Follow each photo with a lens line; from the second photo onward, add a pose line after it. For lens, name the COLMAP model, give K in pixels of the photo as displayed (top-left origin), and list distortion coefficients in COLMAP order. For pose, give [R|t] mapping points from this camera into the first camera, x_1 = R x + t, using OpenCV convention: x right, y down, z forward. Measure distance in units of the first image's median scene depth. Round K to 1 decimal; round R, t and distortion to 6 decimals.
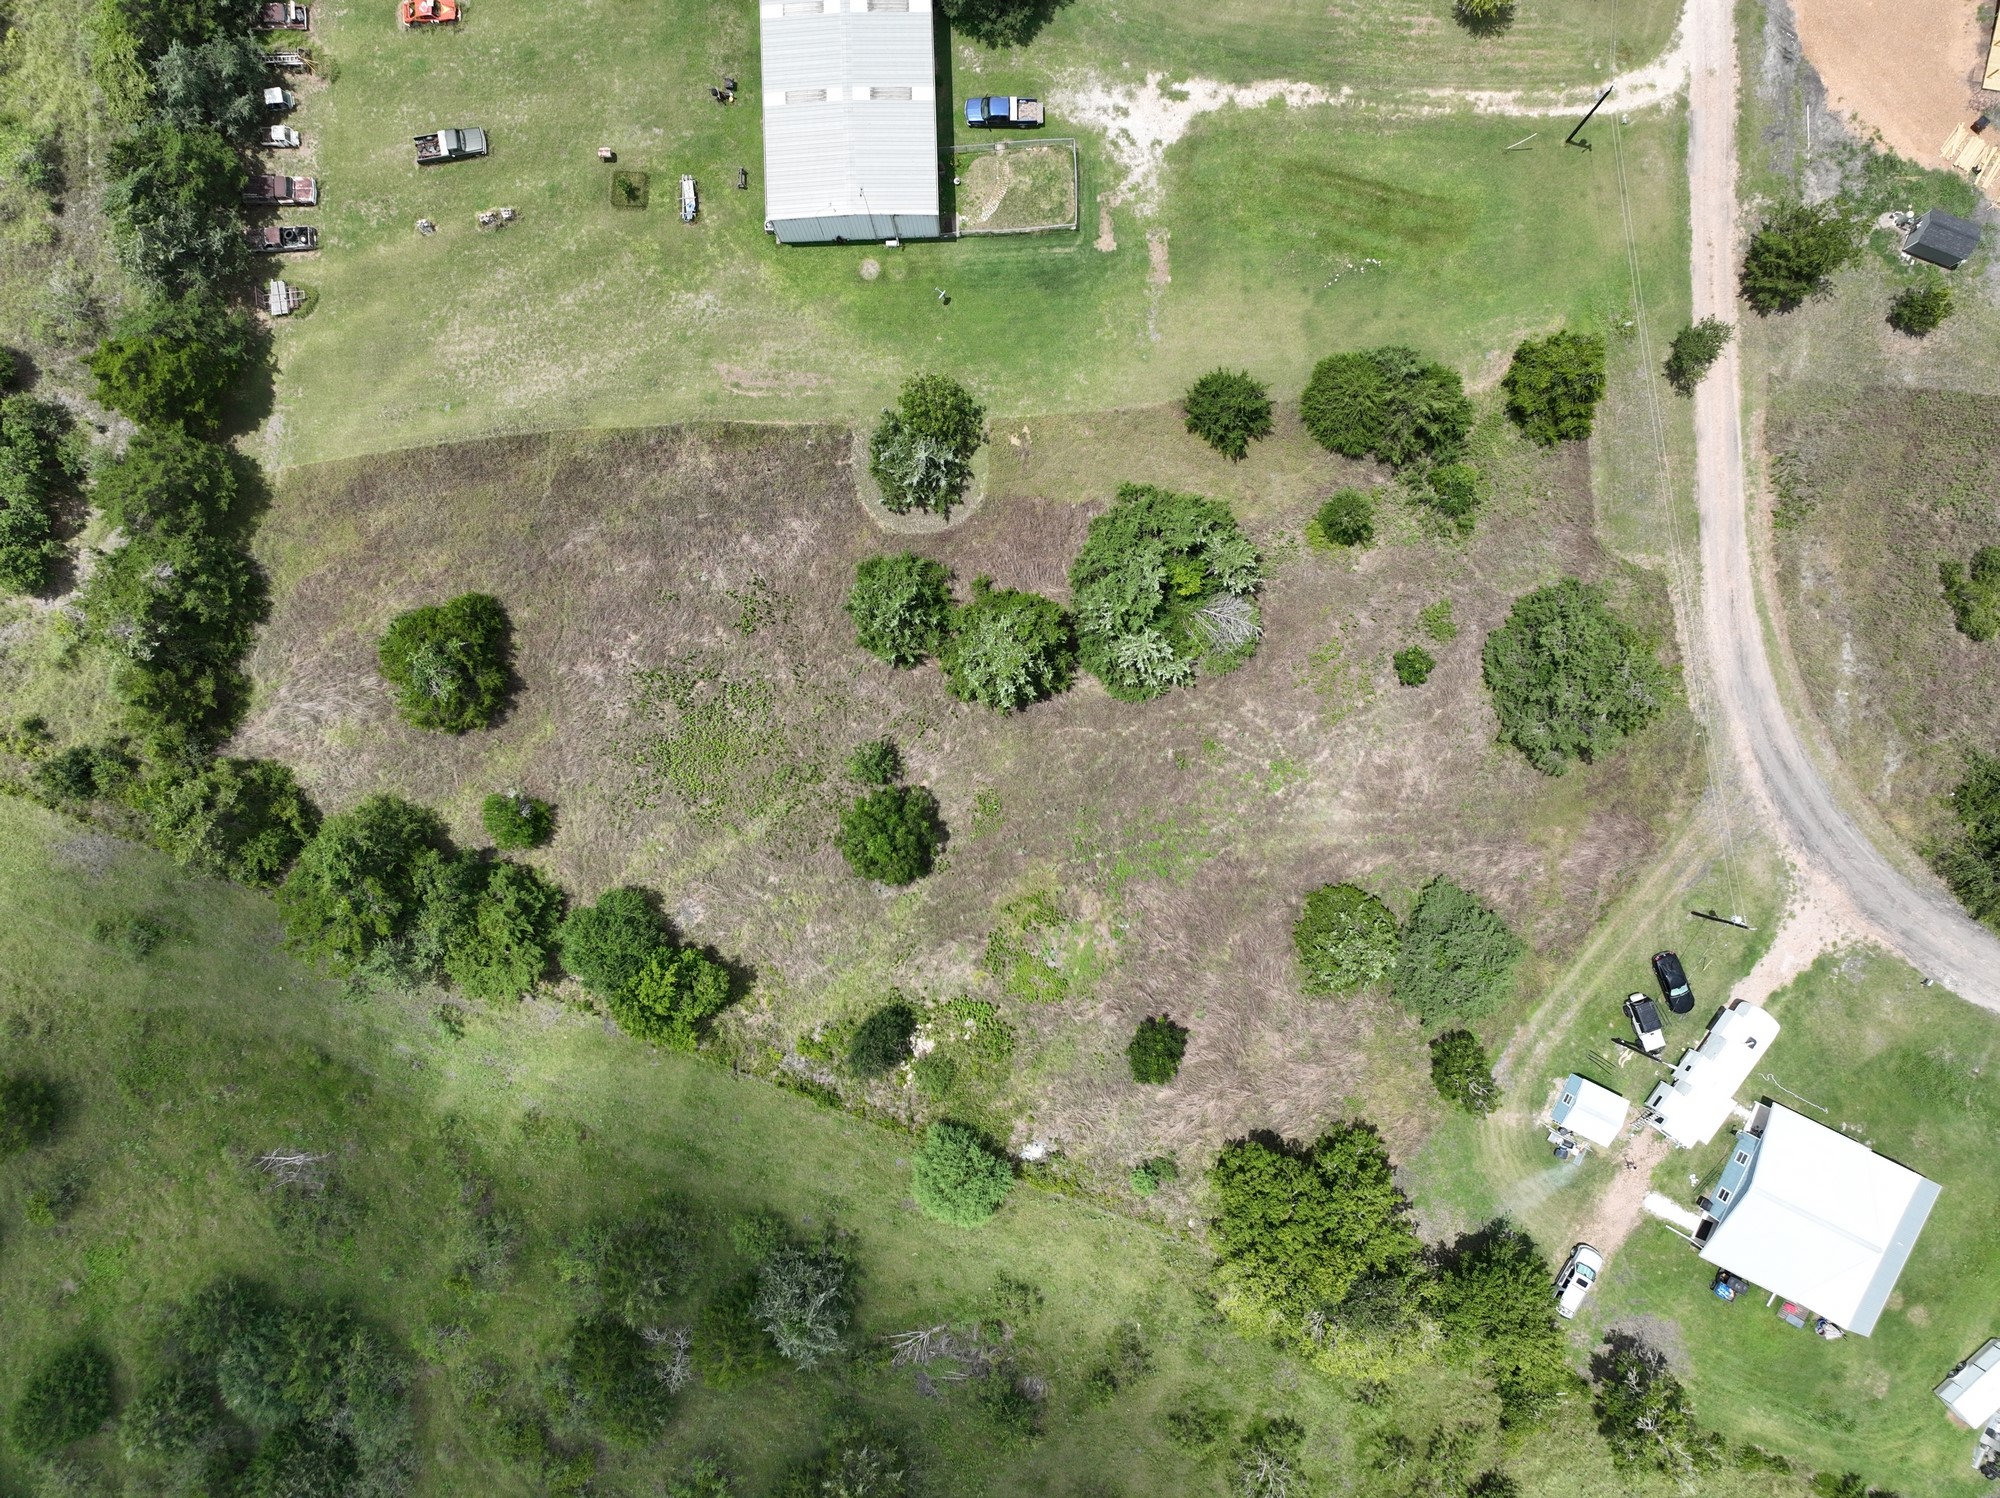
lens RADIAL K [[1410.2, 0, 1000.0], [0, 1410.2, 749.0], [0, 0, 1]] dist [-0.009448, 0.034394]
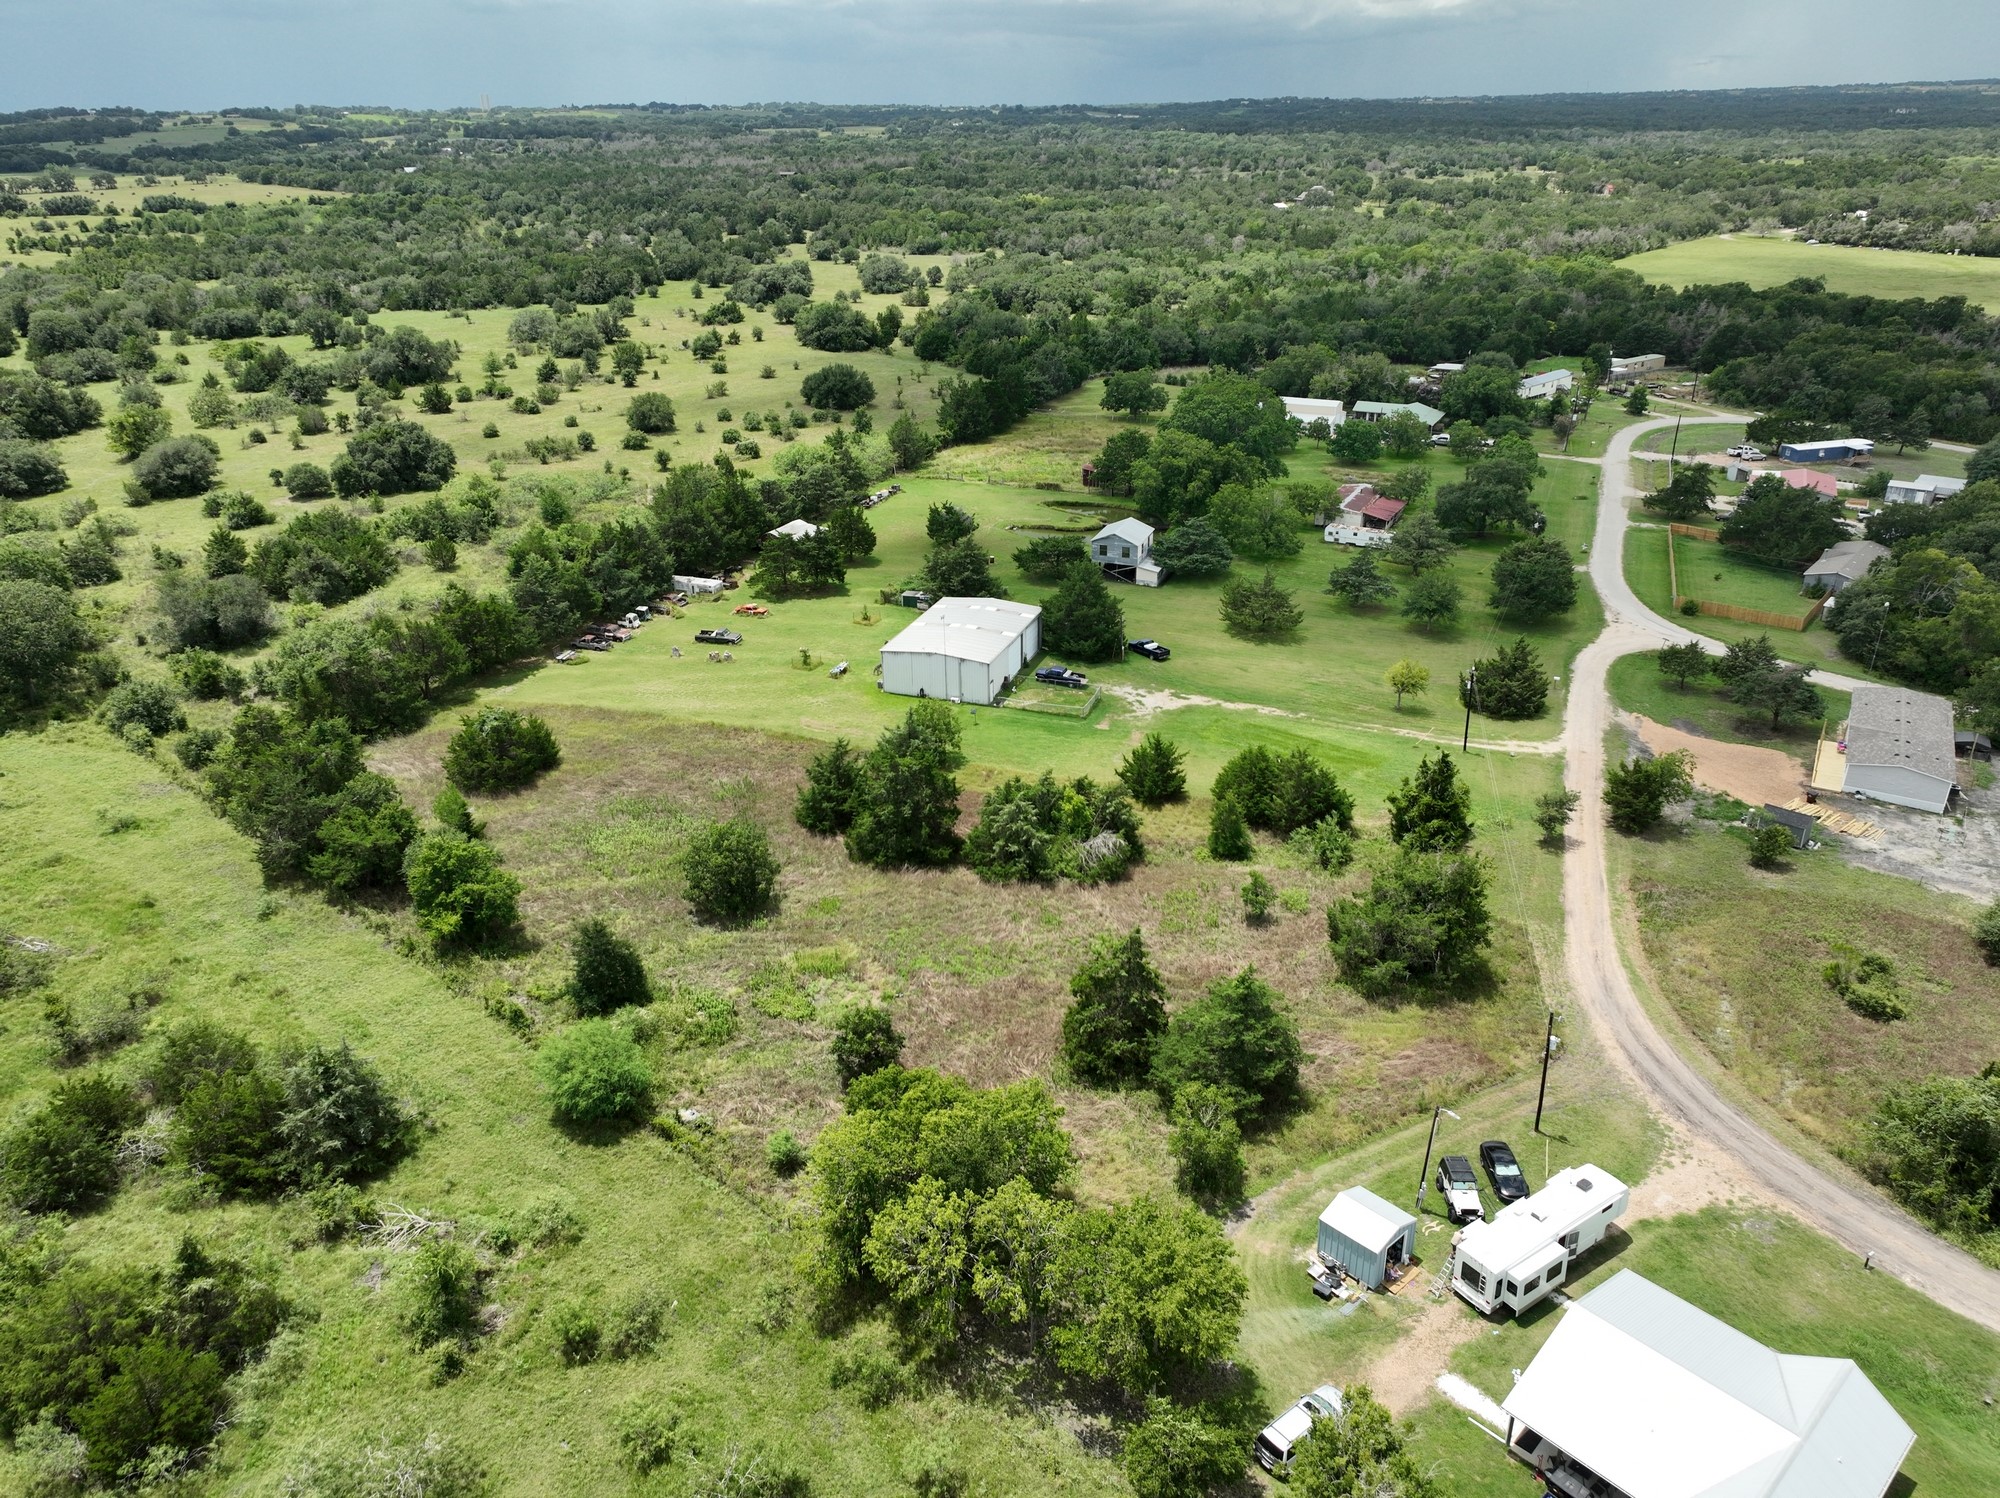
lens RADIAL K [[1410.2, 0, 1000.0], [0, 1410.2, 749.0], [0, 0, 1]] dist [-0.009448, 0.034394]
pose [[0.931876, 0.156740, -0.327170, 0.428939], [-0.362771, 0.397160, -0.843007, 0.819815], [-0.002194, 0.904266, 0.426965, 0.446335]]
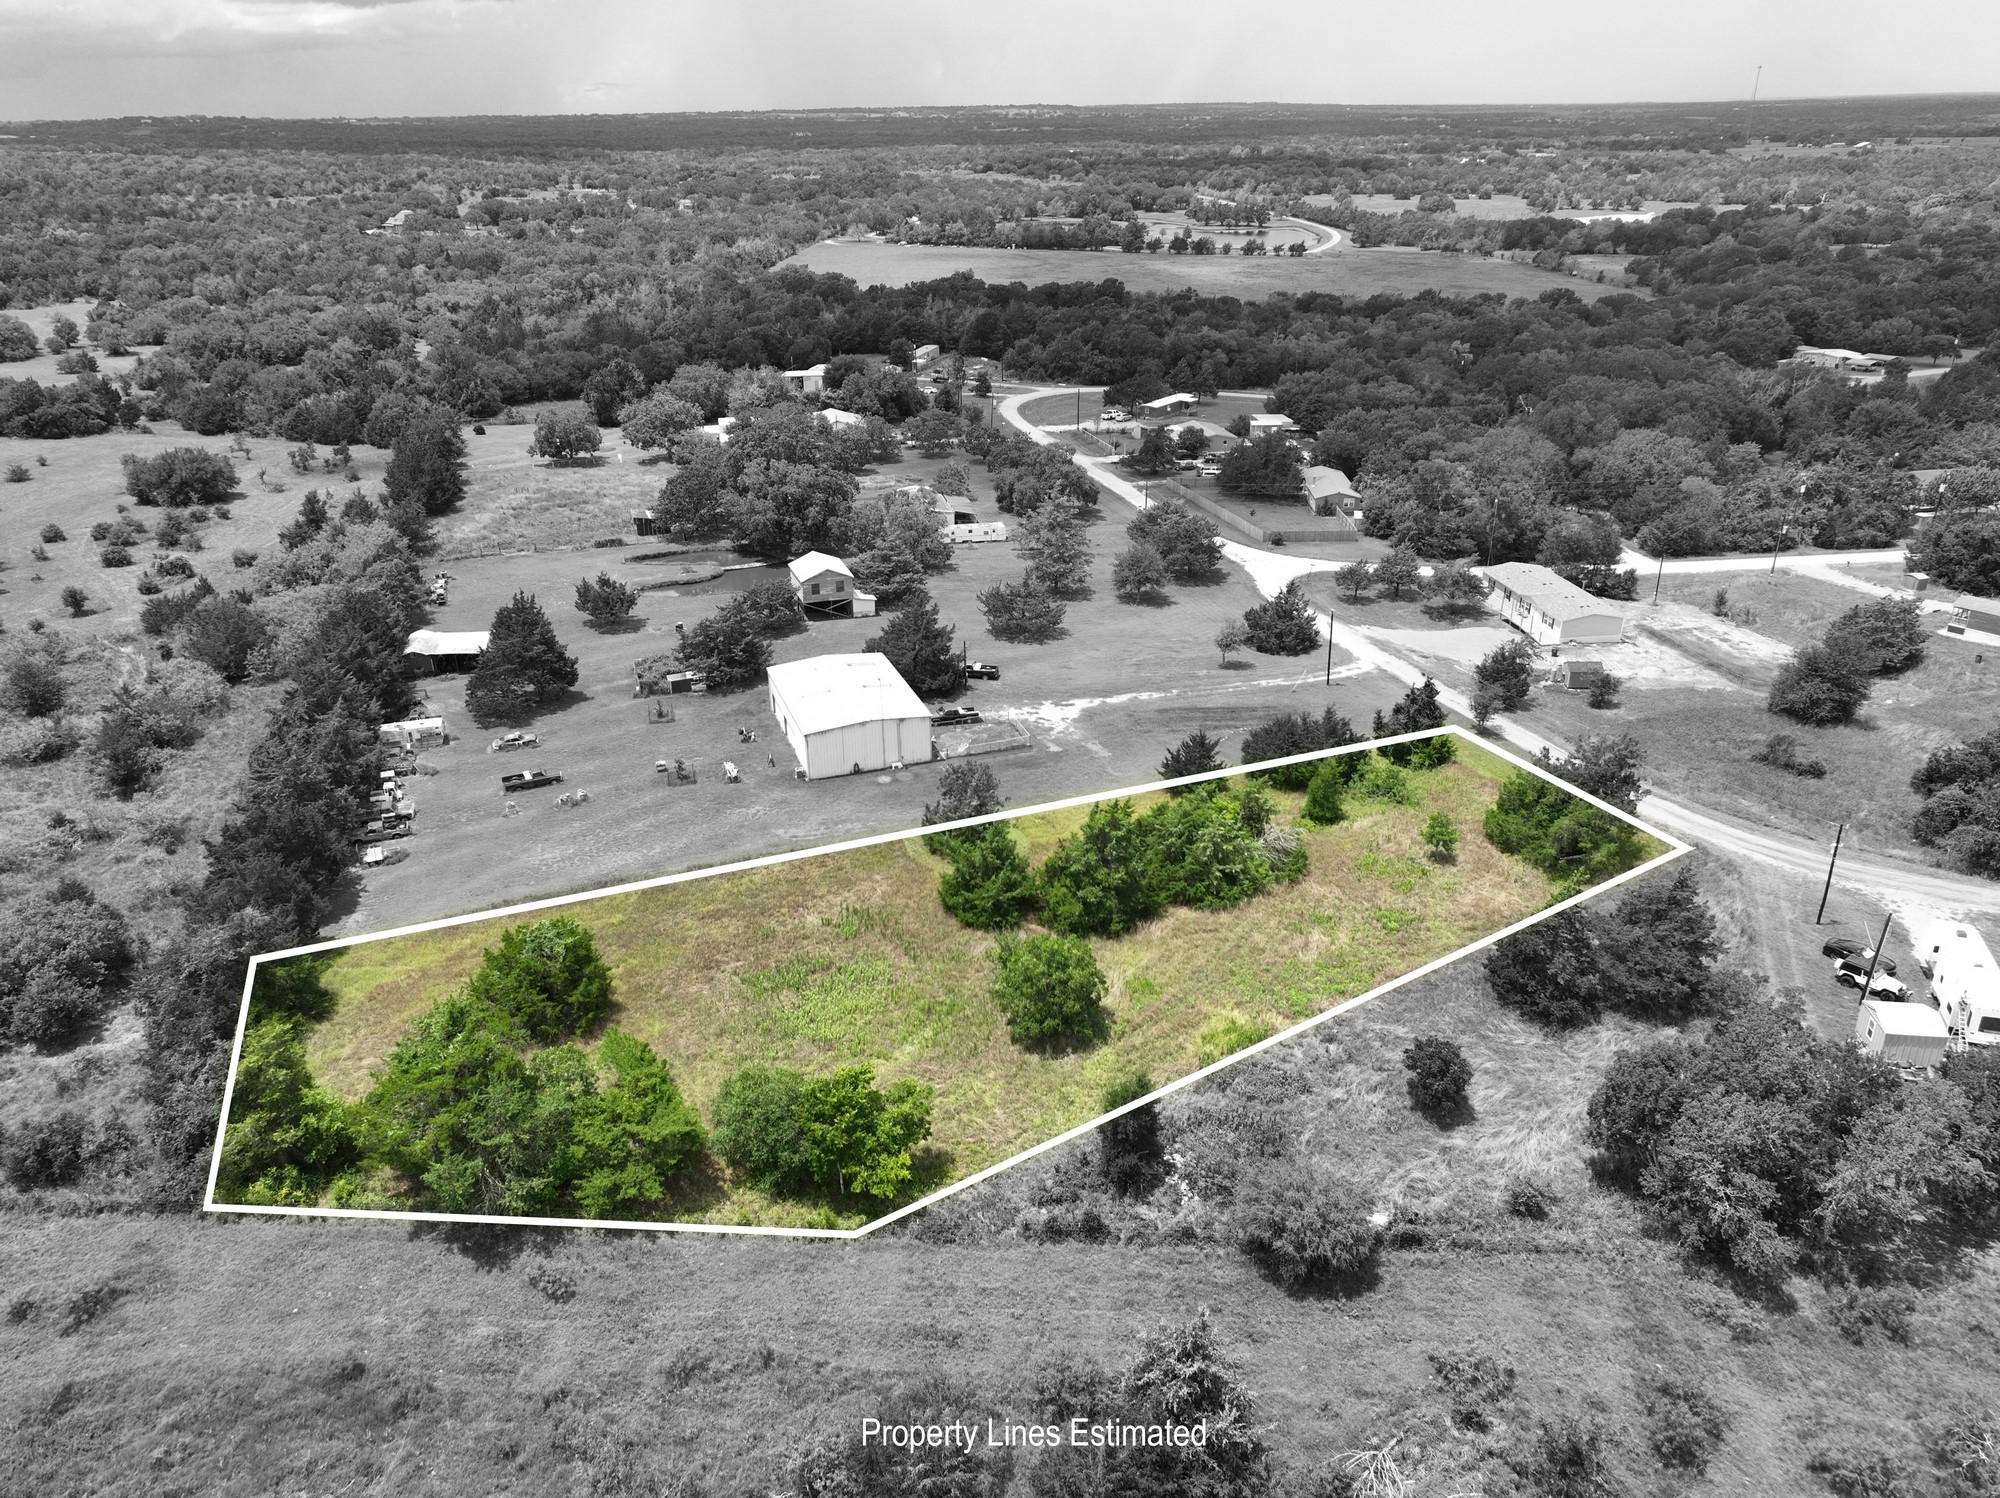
lens RADIAL K [[1406.3, 0, 1000.0], [0, 1406.3, 749.0], [0, 0, 1]] dist [-0.005442, 0.029407]
pose [[0.952603, -0.120178, 0.279471, -0.340130], [0.304150, 0.395317, -0.866728, 0.761711], [-0.006318, 0.910649, 0.413133, 0.460587]]
